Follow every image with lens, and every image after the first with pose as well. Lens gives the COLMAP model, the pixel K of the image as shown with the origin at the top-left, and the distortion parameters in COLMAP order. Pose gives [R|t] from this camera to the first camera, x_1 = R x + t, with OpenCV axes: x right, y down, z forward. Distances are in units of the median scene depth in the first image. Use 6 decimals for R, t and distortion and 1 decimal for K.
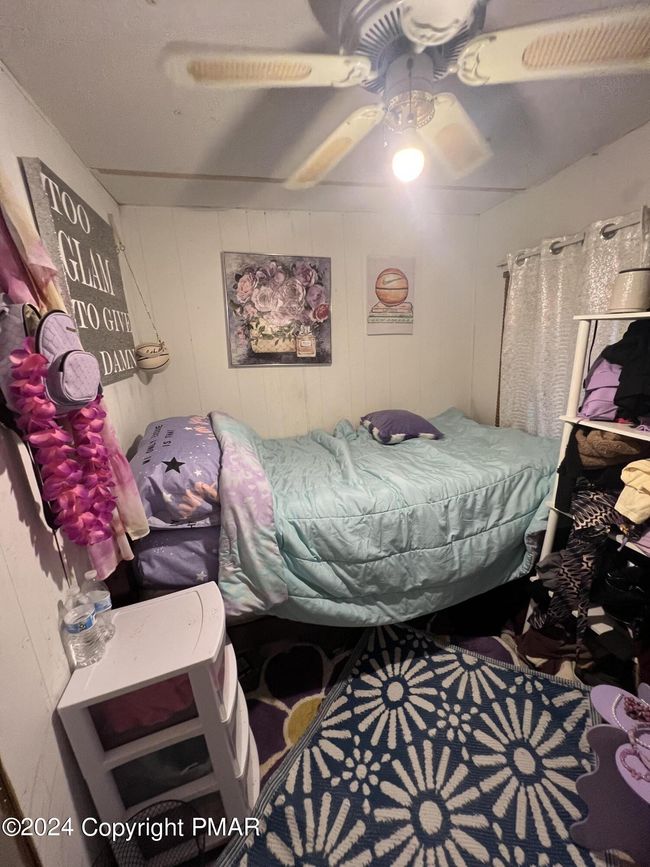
lens RADIAL K [[349.3, 0, 326.8], [0, 349.3, 432.0], [0, 0, 1]] dist [-0.001324, 0.000346]
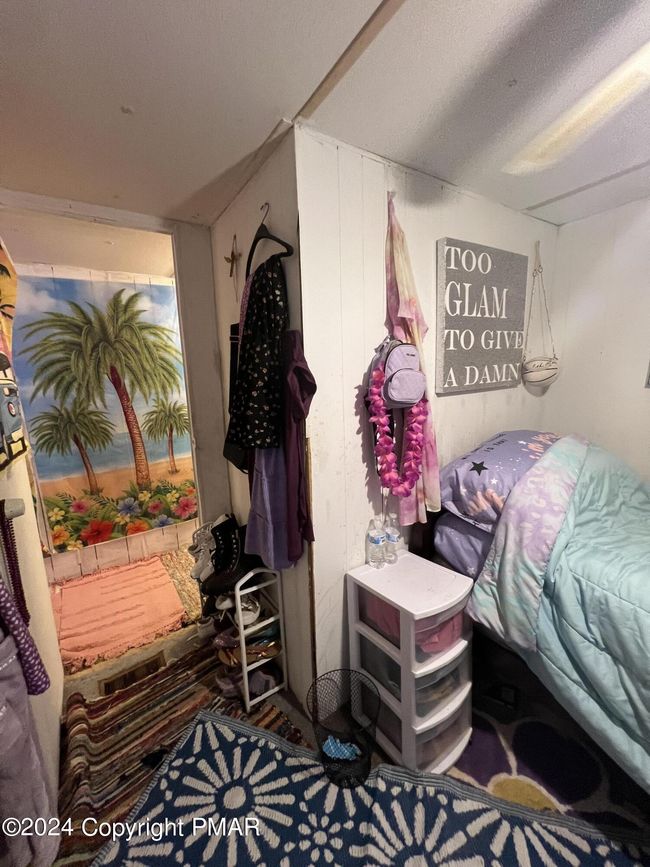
lens RADIAL K [[349.3, 0, 329.1], [0, 349.3, 433.7], [0, 0, 1]] dist [-0.001324, 0.000346]
pose [[0.317304, 0.202820, -0.926381, 0.444732], [-0.215001, 0.966811, 0.138029, -0.064851], [0.923630, 0.155375, 0.350379, 0.133298]]
